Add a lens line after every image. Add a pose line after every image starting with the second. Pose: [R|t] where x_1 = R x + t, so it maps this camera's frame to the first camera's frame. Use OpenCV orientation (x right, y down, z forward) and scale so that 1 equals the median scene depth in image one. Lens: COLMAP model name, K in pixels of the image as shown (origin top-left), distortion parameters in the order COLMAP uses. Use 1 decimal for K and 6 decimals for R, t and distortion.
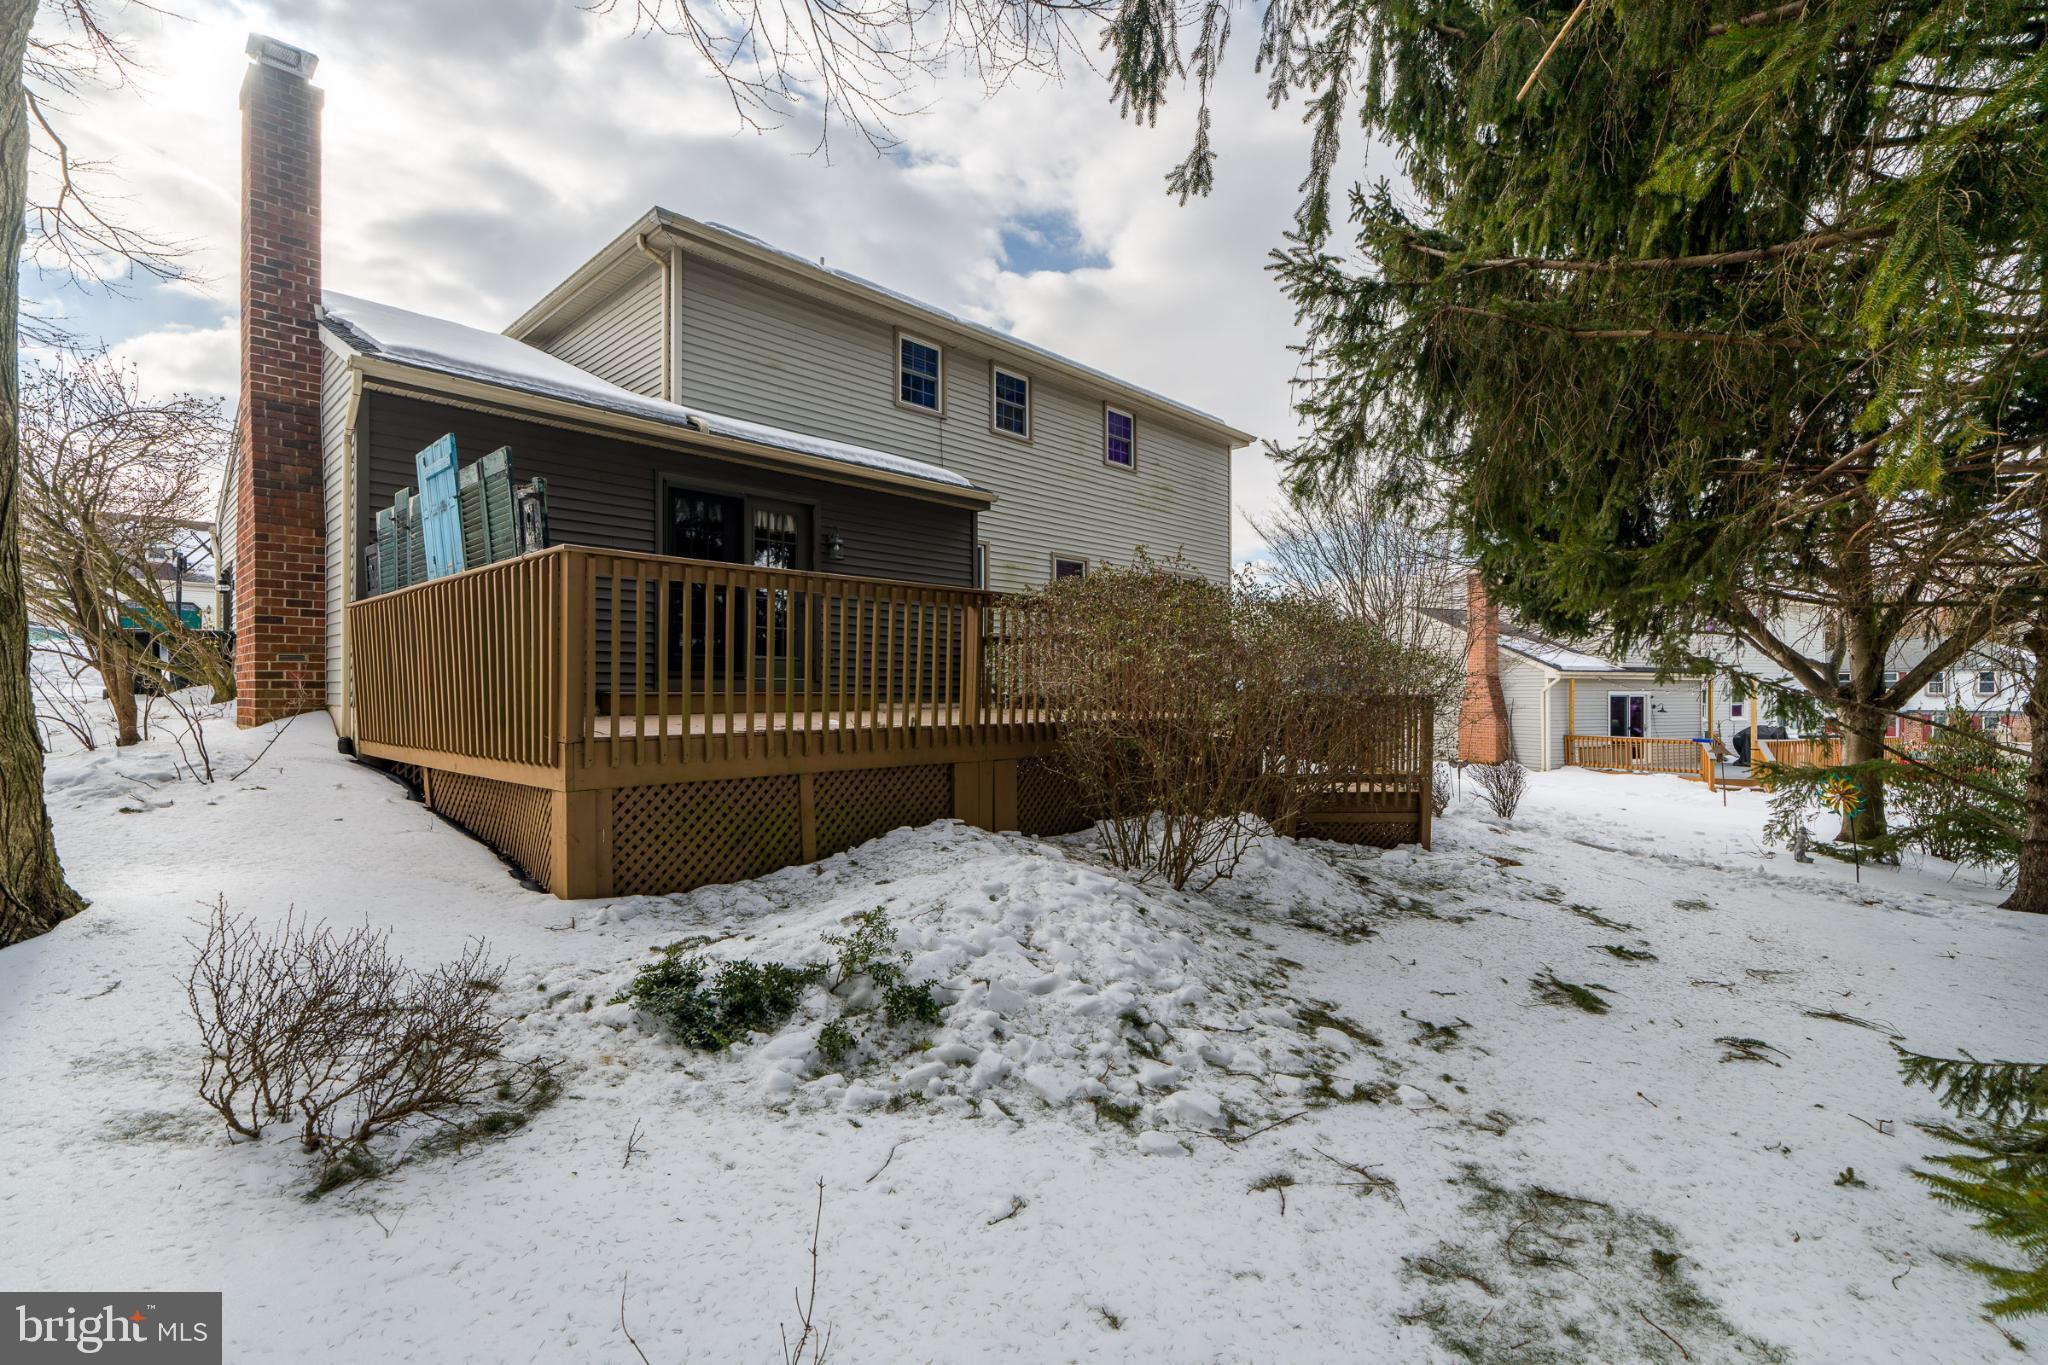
lens RADIAL K [[938.3, 0, 1024.4], [0, 938.3, 686.9], [0, 0, 1]] dist [-0.012123, -0.000091]
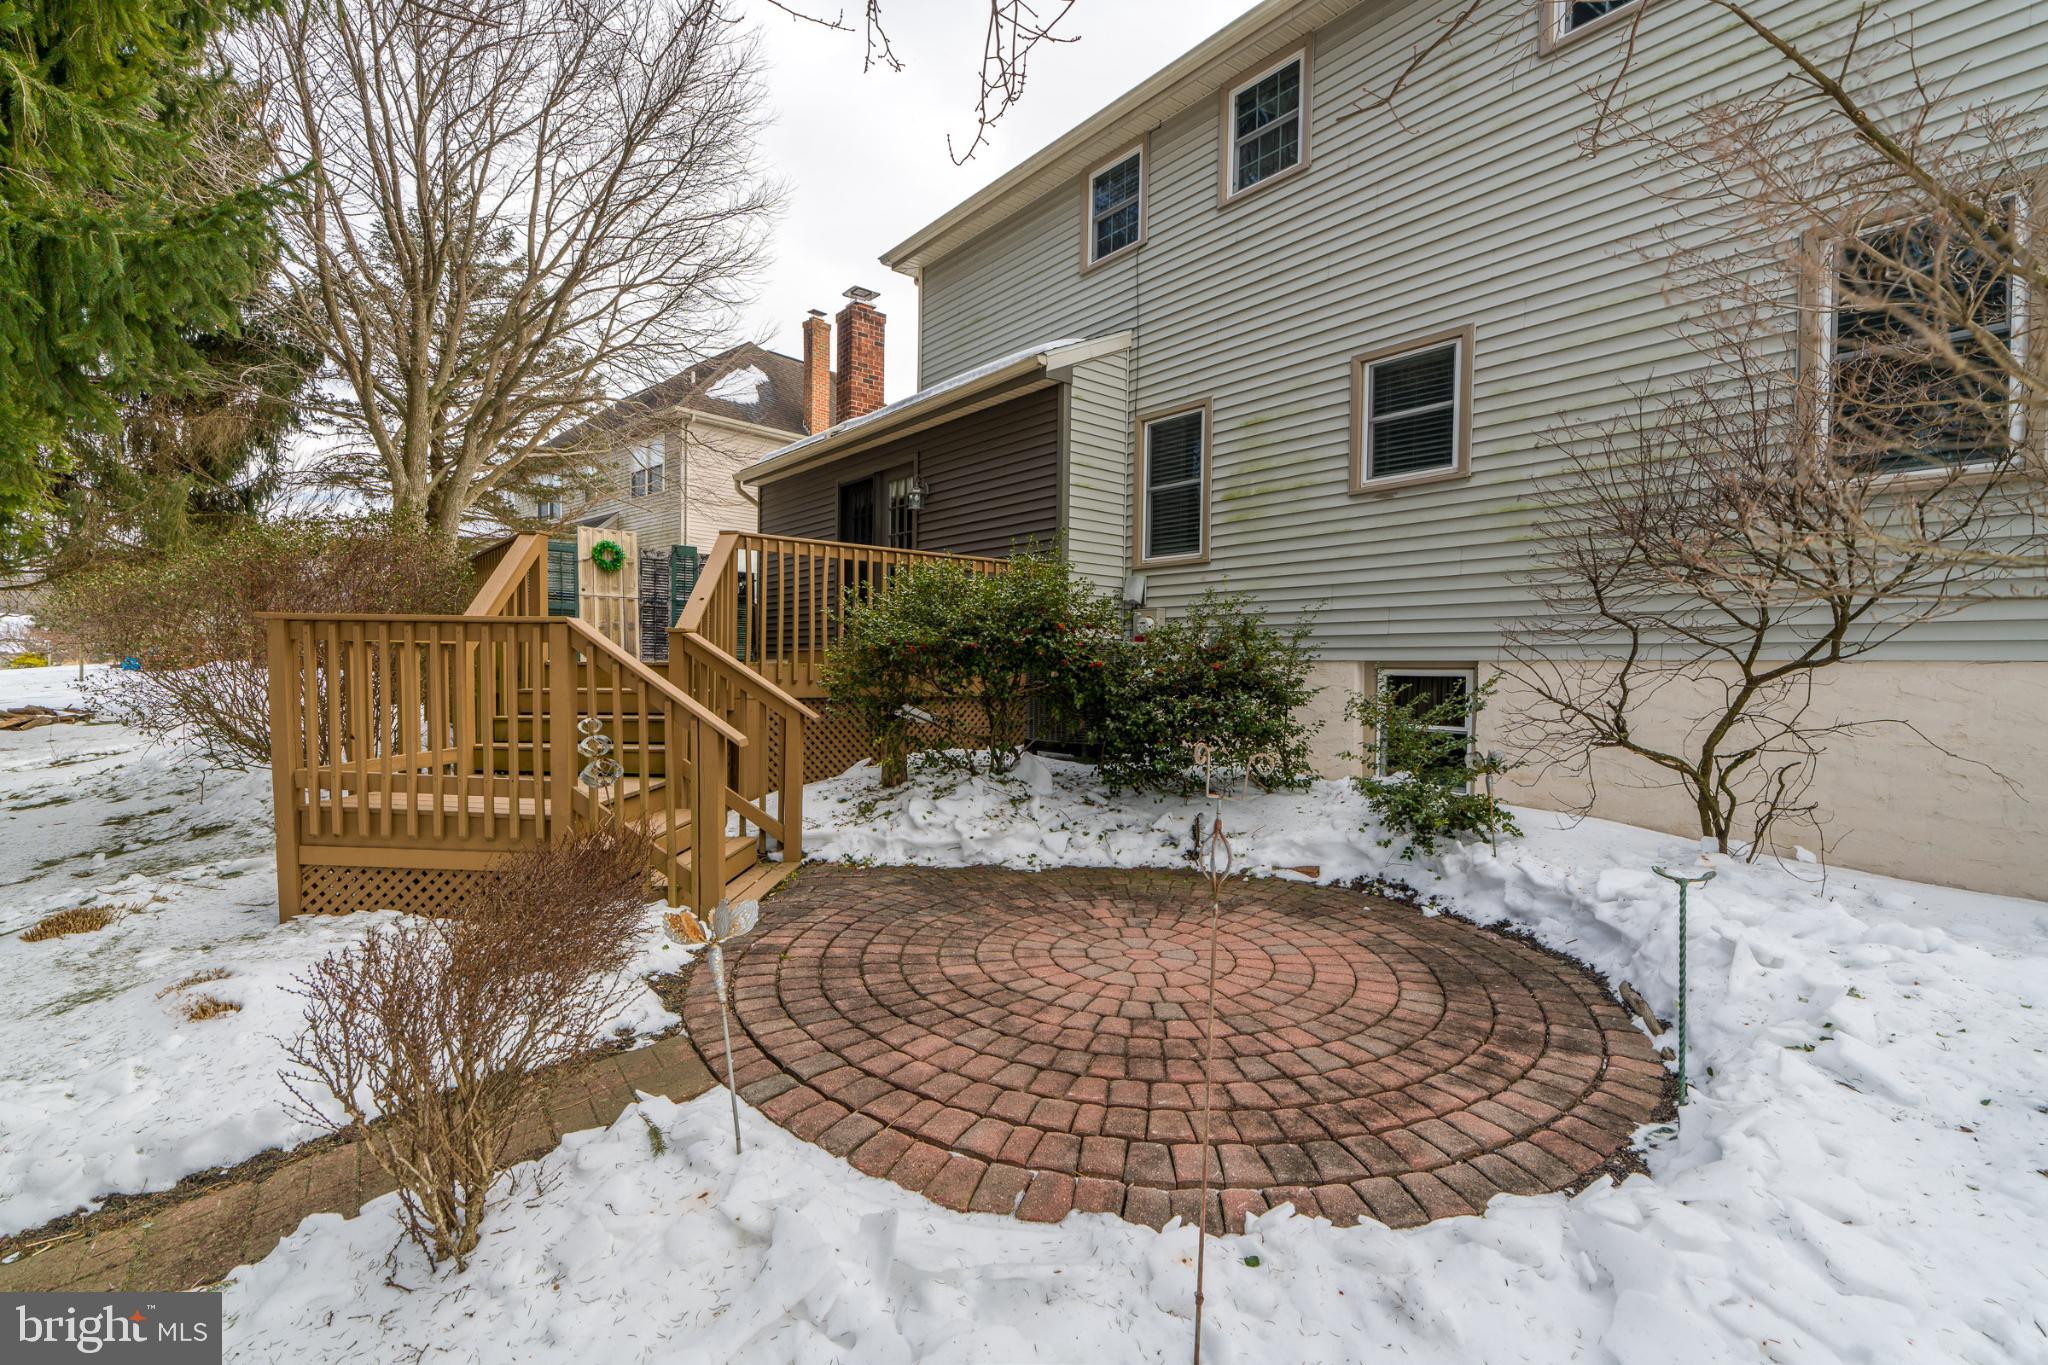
lens RADIAL K [[938.3, 0, 1021.7], [0, 938.3, 677.6], [0, 0, 1]] dist [-0.012123, -0.000091]
pose [[-0.124794, 0.013507, -0.992091, 0.610100], [-0.001359, 0.999904, 0.013784, 0.011134], [0.992182, 0.003068, -0.124764, 1.035092]]
